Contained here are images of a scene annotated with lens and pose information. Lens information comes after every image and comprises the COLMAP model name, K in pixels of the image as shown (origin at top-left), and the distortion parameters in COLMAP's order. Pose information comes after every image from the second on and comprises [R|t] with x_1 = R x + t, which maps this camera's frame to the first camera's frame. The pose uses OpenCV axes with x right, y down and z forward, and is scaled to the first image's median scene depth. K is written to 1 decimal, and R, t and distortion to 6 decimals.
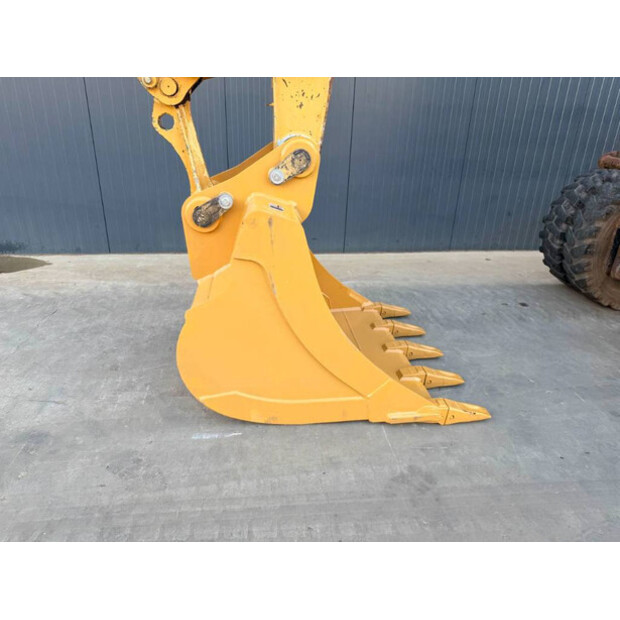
lens RADIAL K [[436.1, 0, 311.7], [0, 436.1, 306.9], [0, 0, 1]] dist [0.006166, -0.003883]
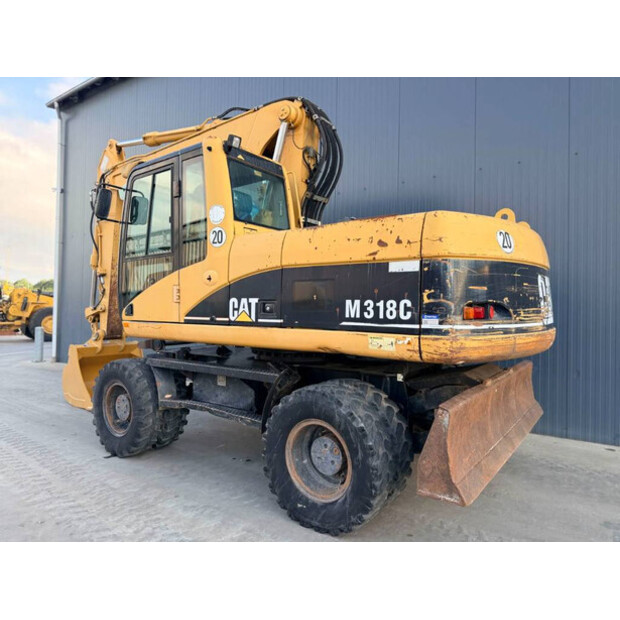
lens RADIAL K [[432.9, 0, 310.0], [0, 432.9, 310.0], [0, 0, 1]] dist [0.123942, -0.217001]
pose [[0.737894, -0.027366, -0.674362, 3.839602], [-0.260166, 0.910425, -0.321622, 0.217230], [0.622757, 0.412769, 0.664677, -0.500285]]
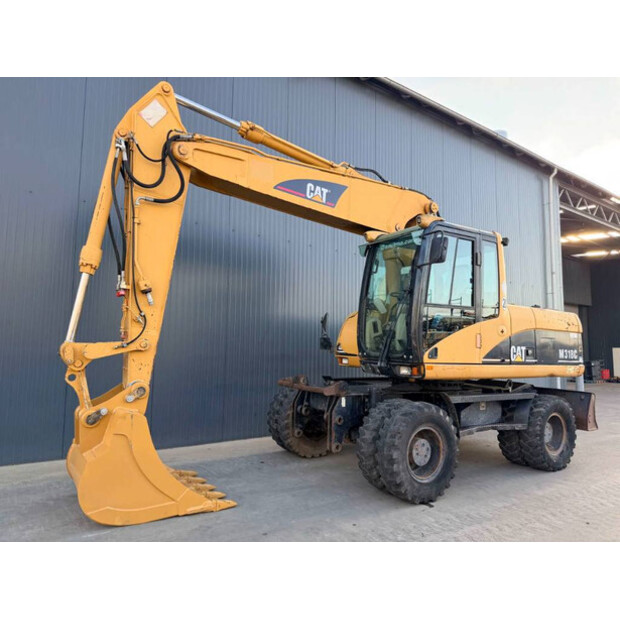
lens RADIAL K [[432.9, 0, 310.0], [0, 432.9, 310.0], [0, 0, 1]] dist [0.123942, -0.217001]
pose [[0.891929, 0.026379, 0.451406, -0.274224], [0.188548, 0.885672, -0.424306, 0.413462], [-0.410990, 0.463562, 0.784982, -1.312371]]
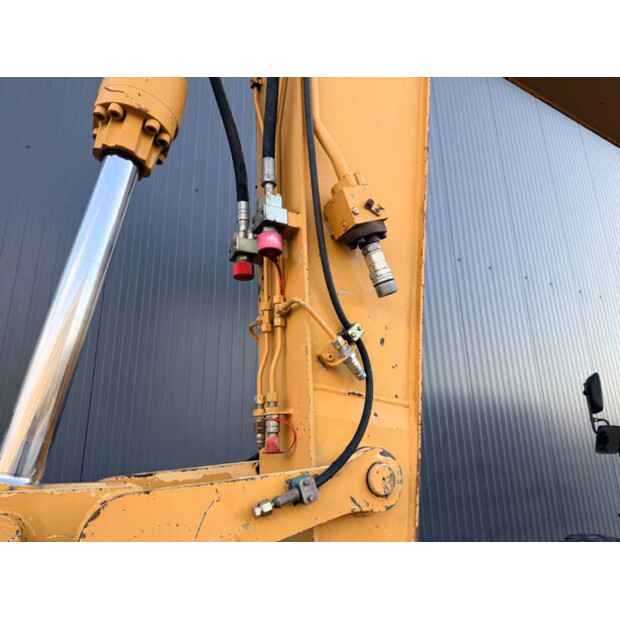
lens RADIAL K [[432.9, 0, 310.0], [0, 432.9, 310.0], [0, 0, 1]] dist [0.123942, -0.217001]
pose [[0.927641, 0.067471, 0.367328, -0.256237], [0.185070, 0.771250, -0.609034, -0.418599], [-0.324394, 0.632946, 0.702956, 0.480599]]
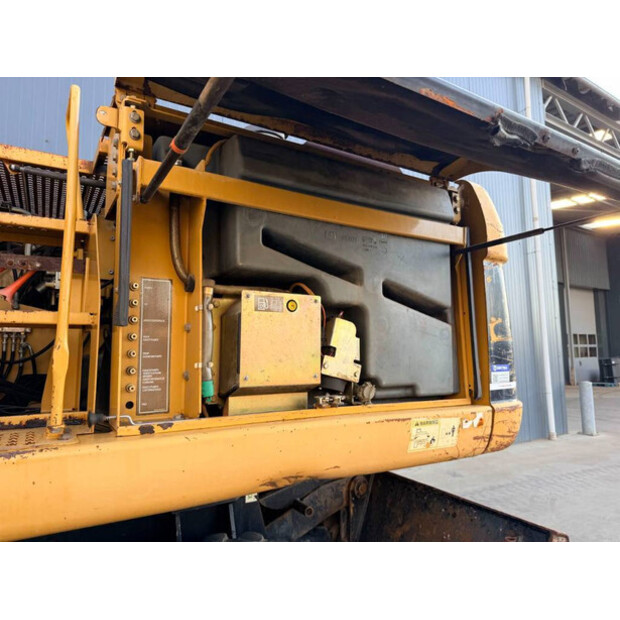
lens RADIAL K [[436.1, 0, 311.7], [0, 436.1, 306.9], [0, 0, 1]] dist [0.006166, -0.003883]
pose [[0.907880, 0.003787, 0.419213, 2.552960], [0.201121, 0.873441, -0.443453, -0.138066], [-0.367837, 0.486915, 0.792218, 0.151529]]
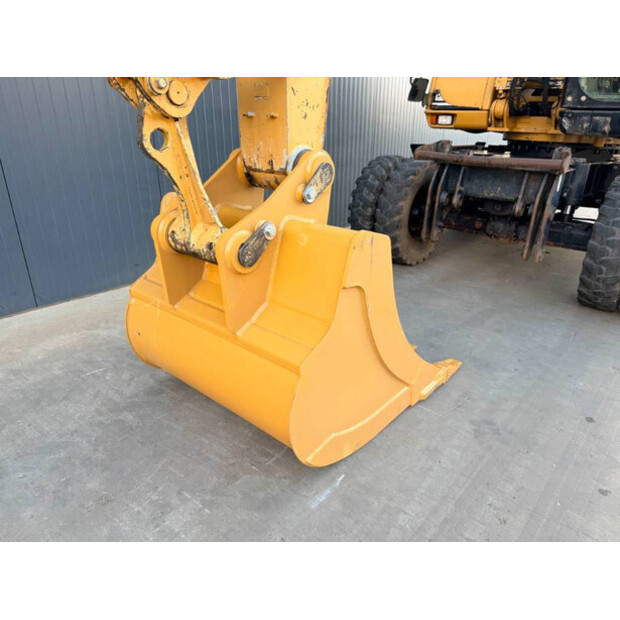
lens RADIAL K [[432.9, 0, 310.0], [0, 432.9, 310.0], [0, 0, 1]] dist [0.123942, -0.217001]
pose [[0.733770, -0.282608, 0.617830, -0.682120], [0.280559, 0.954263, 0.103292, -0.153651], [-0.618763, 0.097545, 0.779498, 0.289015]]
